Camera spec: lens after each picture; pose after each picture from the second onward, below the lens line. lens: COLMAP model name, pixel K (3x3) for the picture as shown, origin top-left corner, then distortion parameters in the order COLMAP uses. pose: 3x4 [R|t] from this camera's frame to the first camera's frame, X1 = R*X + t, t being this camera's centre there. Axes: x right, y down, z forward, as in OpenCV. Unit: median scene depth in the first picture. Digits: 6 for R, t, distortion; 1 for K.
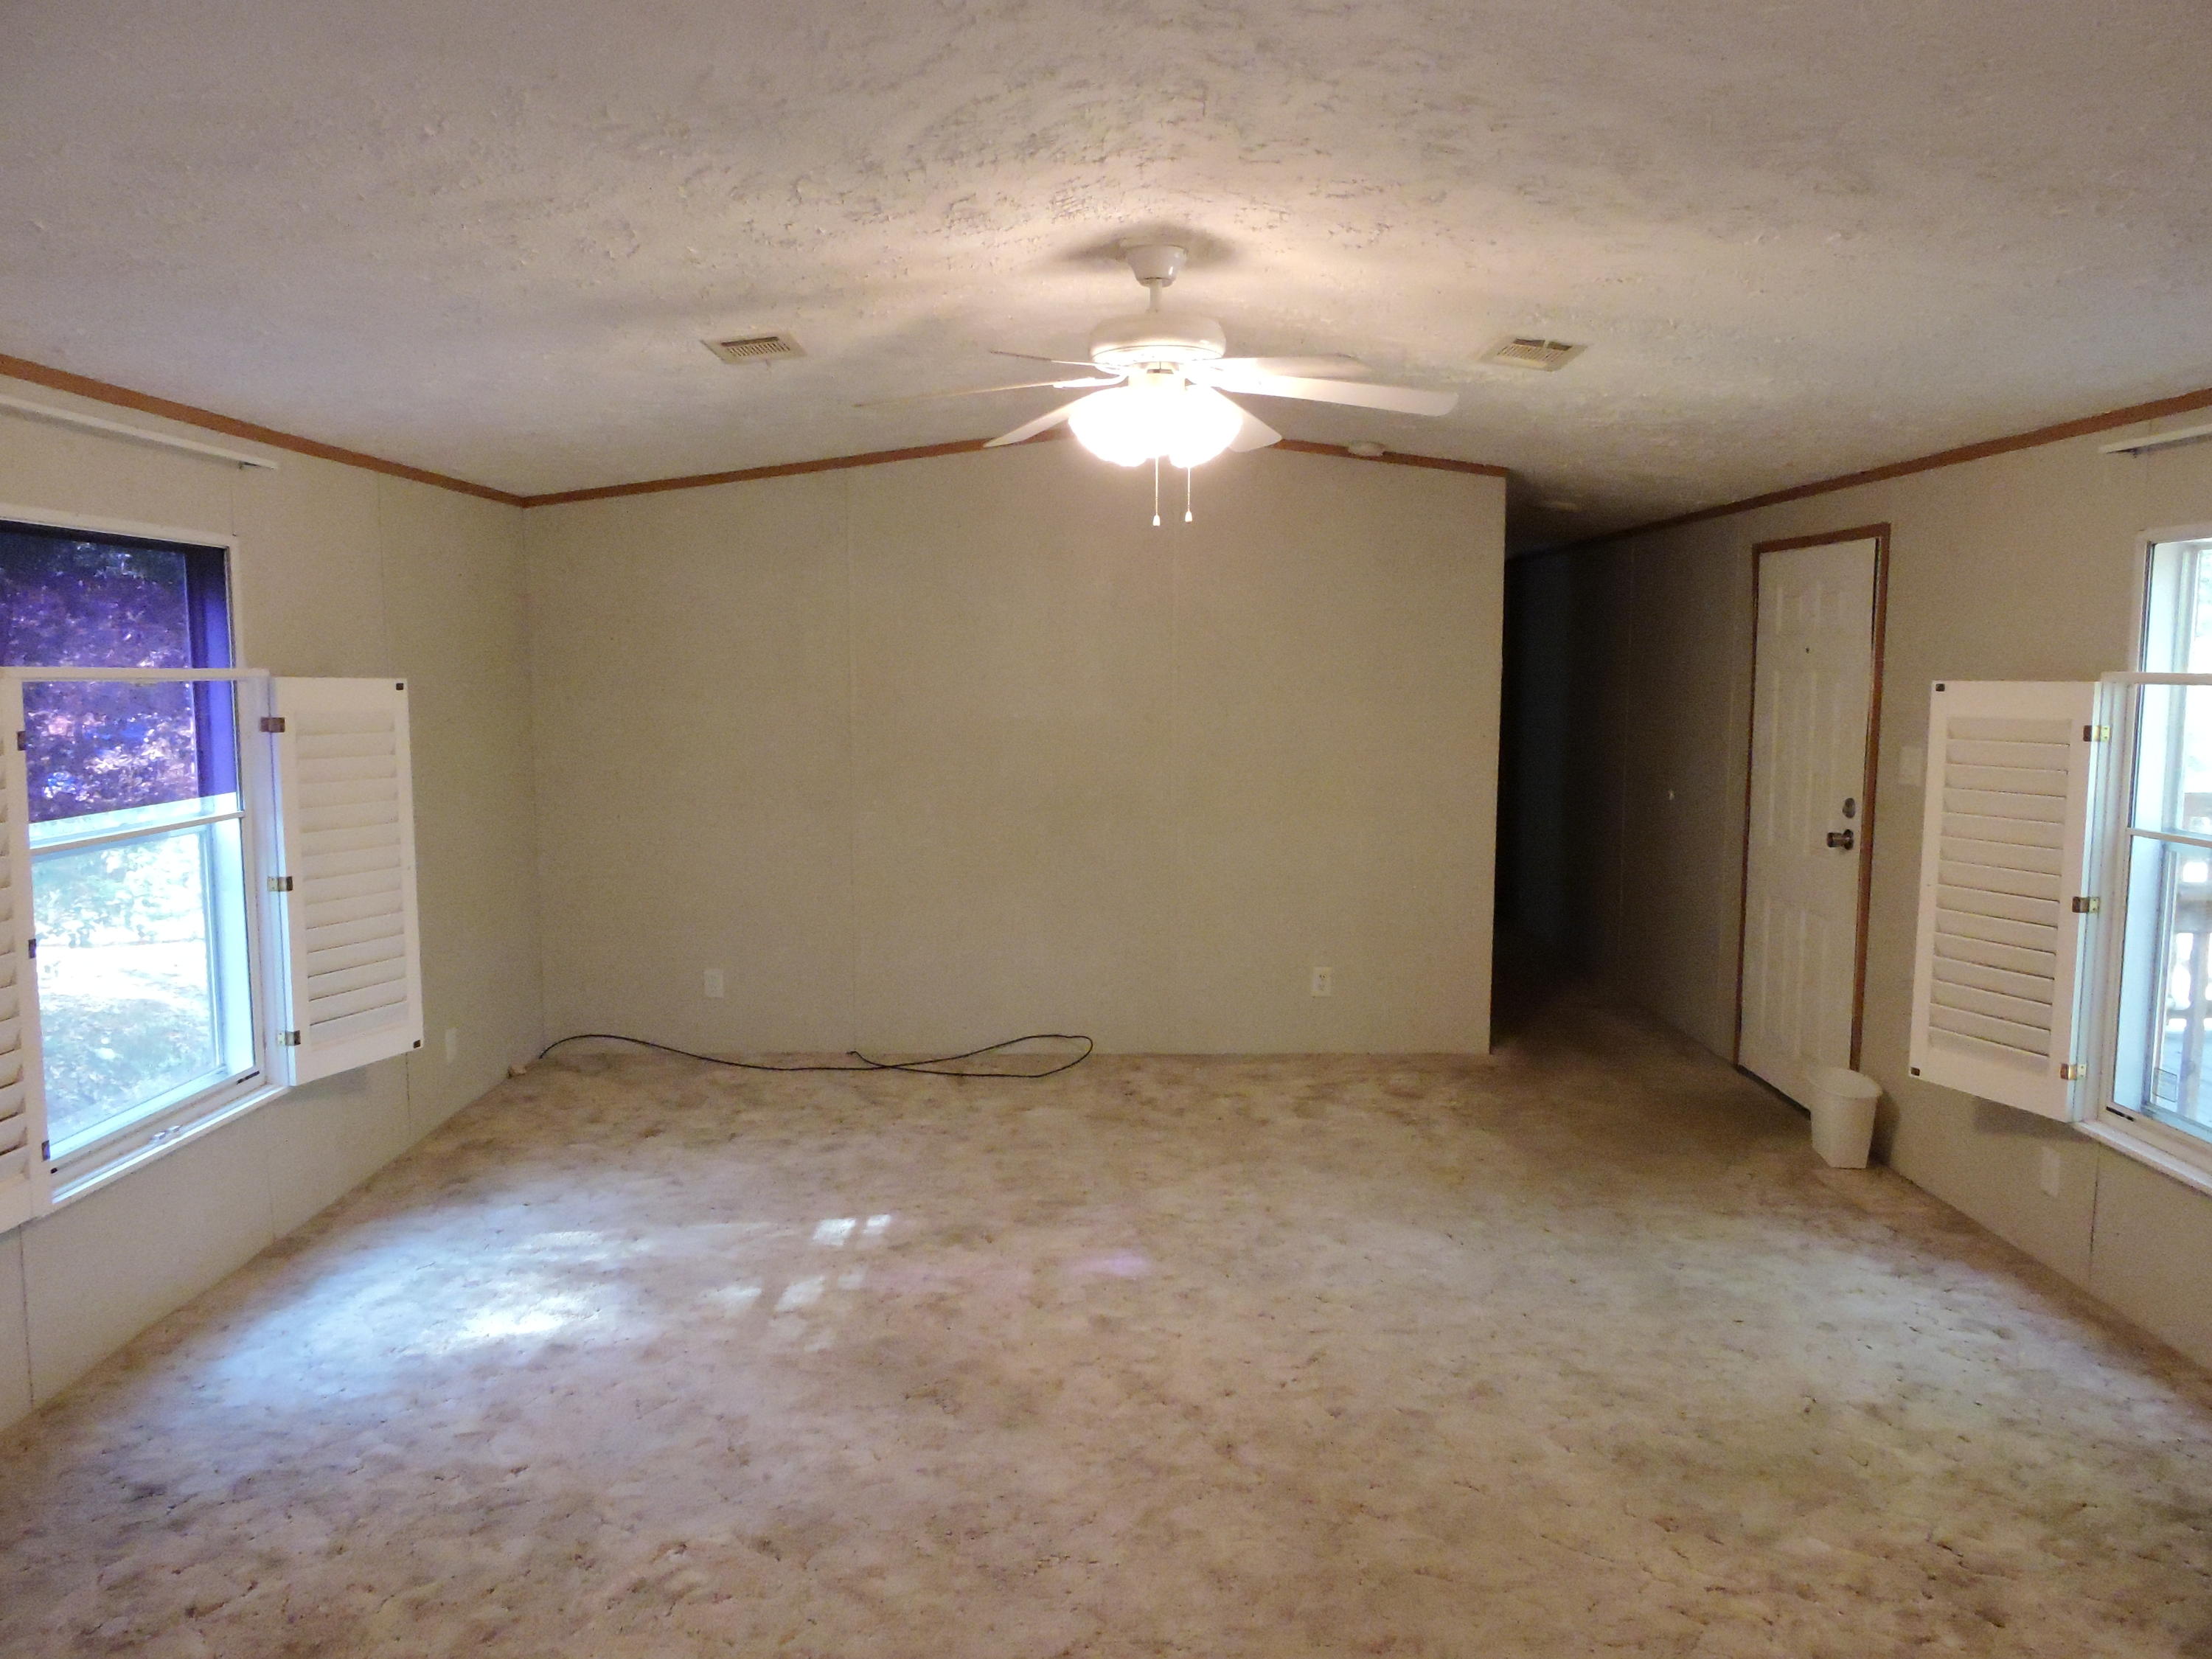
lens RADIAL K [[1563.7, 0, 1106.0], [0, 1563.7, 829.5], [0, 0, 1]] dist [-0.000573, 0.004808]
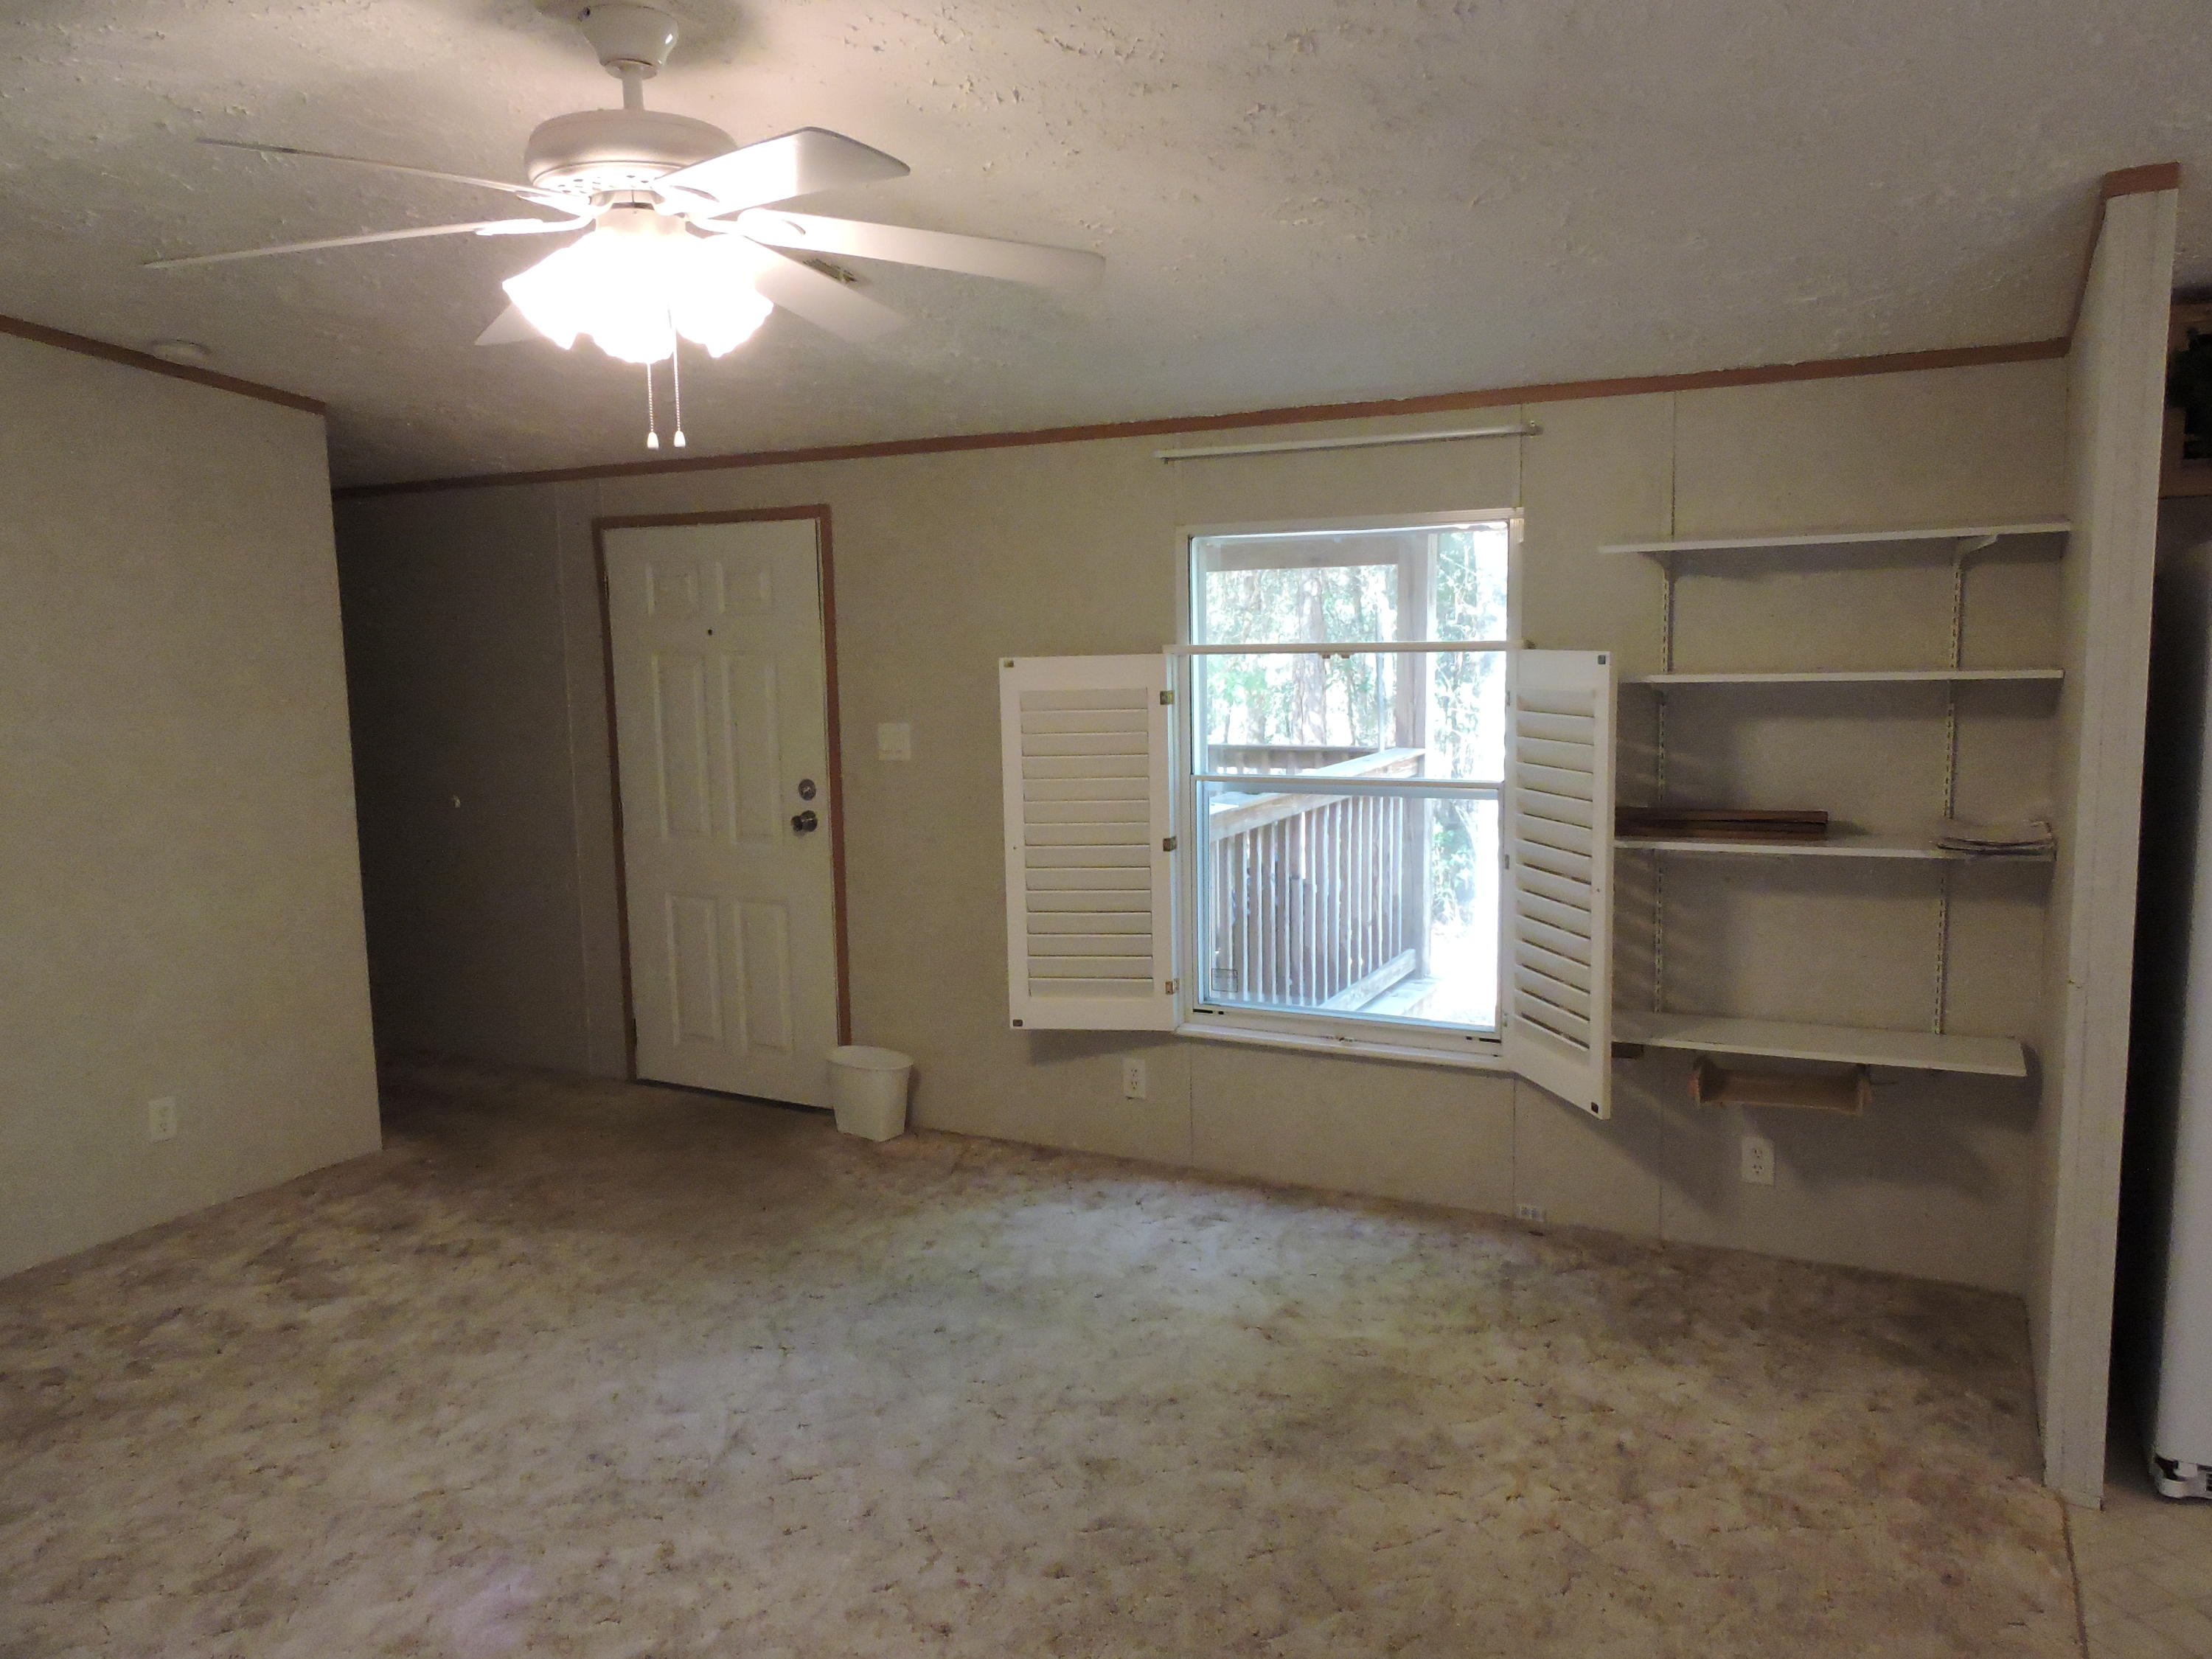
lens RADIAL K [[1583.9, 0, 1106.0], [0, 1583.9, 829.5], [0, 0, 1]] dist [-0.003057, 0.003684]
pose [[0.471771, -0.121053, 0.873372, -0.378652], [0.114578, 0.990548, 0.075402, -0.050394], [-0.874245, 0.064497, 0.481182, 0.410986]]
